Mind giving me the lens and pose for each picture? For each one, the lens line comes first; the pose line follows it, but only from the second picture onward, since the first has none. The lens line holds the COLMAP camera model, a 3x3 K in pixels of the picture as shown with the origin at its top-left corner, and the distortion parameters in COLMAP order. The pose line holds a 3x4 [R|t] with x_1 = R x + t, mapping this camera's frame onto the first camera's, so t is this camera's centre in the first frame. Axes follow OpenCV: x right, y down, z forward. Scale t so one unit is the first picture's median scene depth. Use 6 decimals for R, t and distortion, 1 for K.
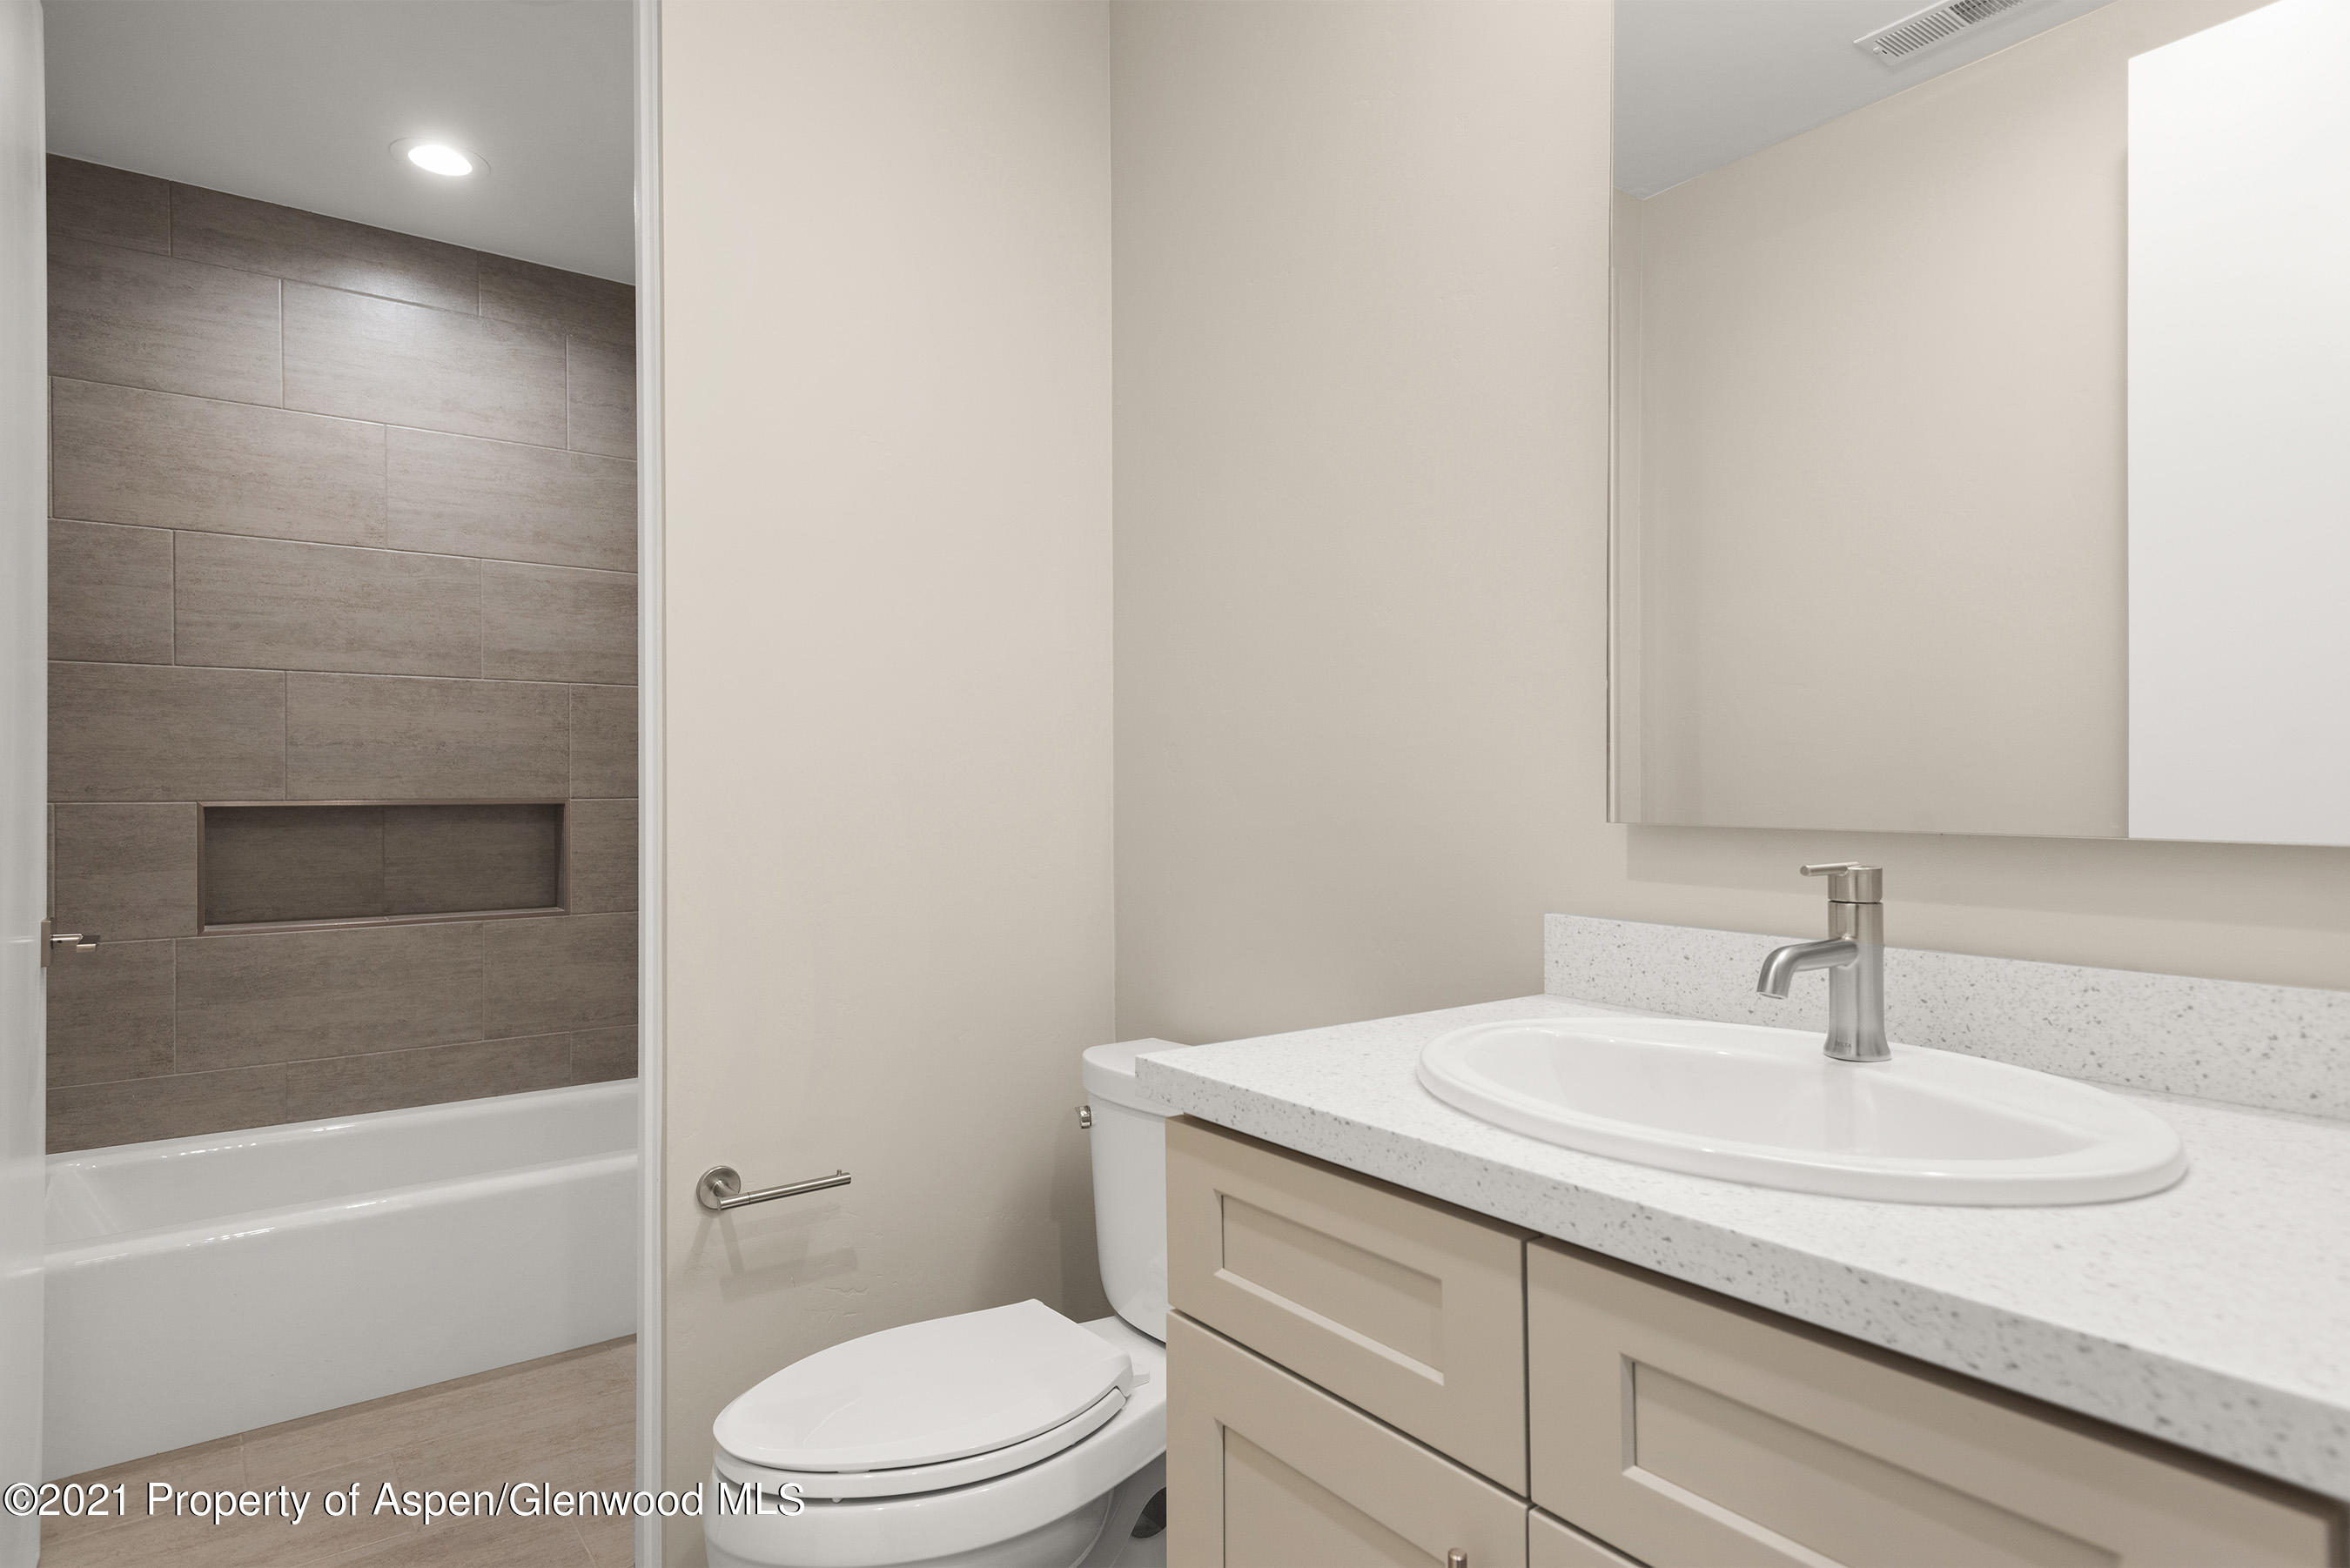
lens RADIAL K [[1323.7, 0, 1198.3], [0, 1323.7, 780.6], [0, 0, 1]] dist [0.019011, -0.012412]
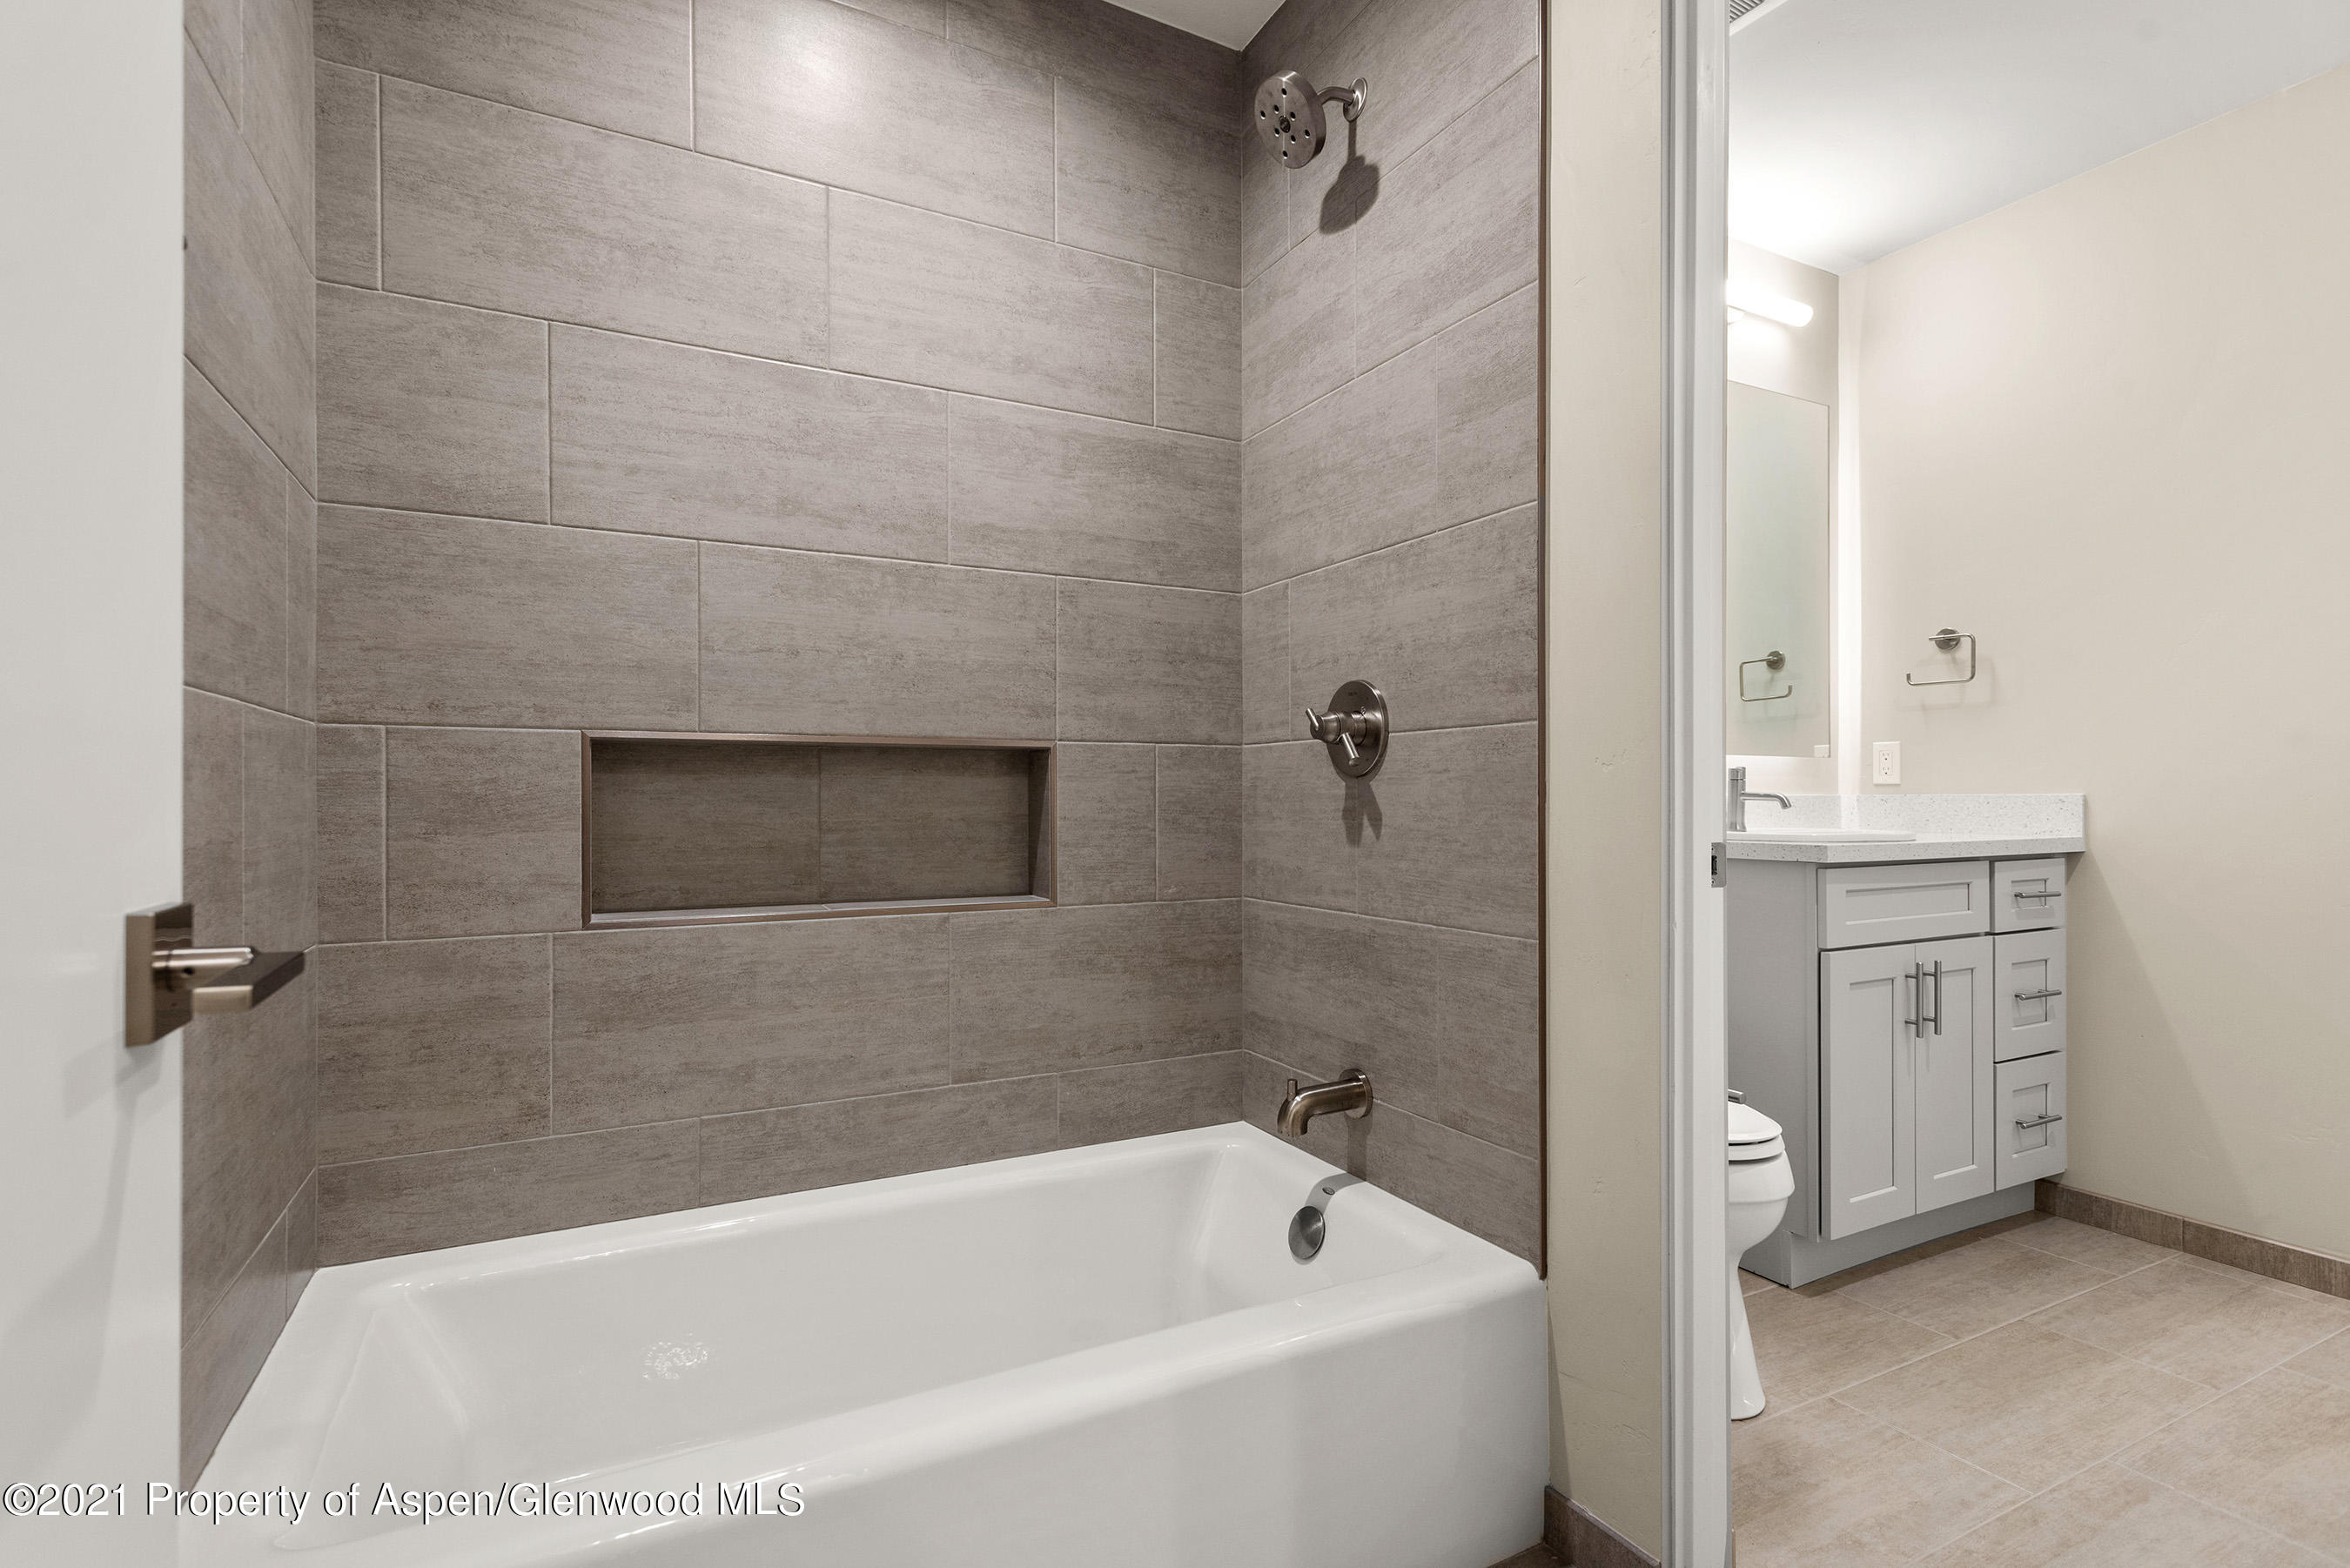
lens RADIAL K [[1106.8, 0, 1158.9], [0, 1106.8, 796.7], [0, 0, 1]] dist [0.008878, -0.003438]
pose [[0.986031, 0.002863, -0.166537, -0.351091], [-0.002040, 0.999985, 0.005116, 0.043621], [0.166549, -0.004705, 0.986022, 0.470514]]
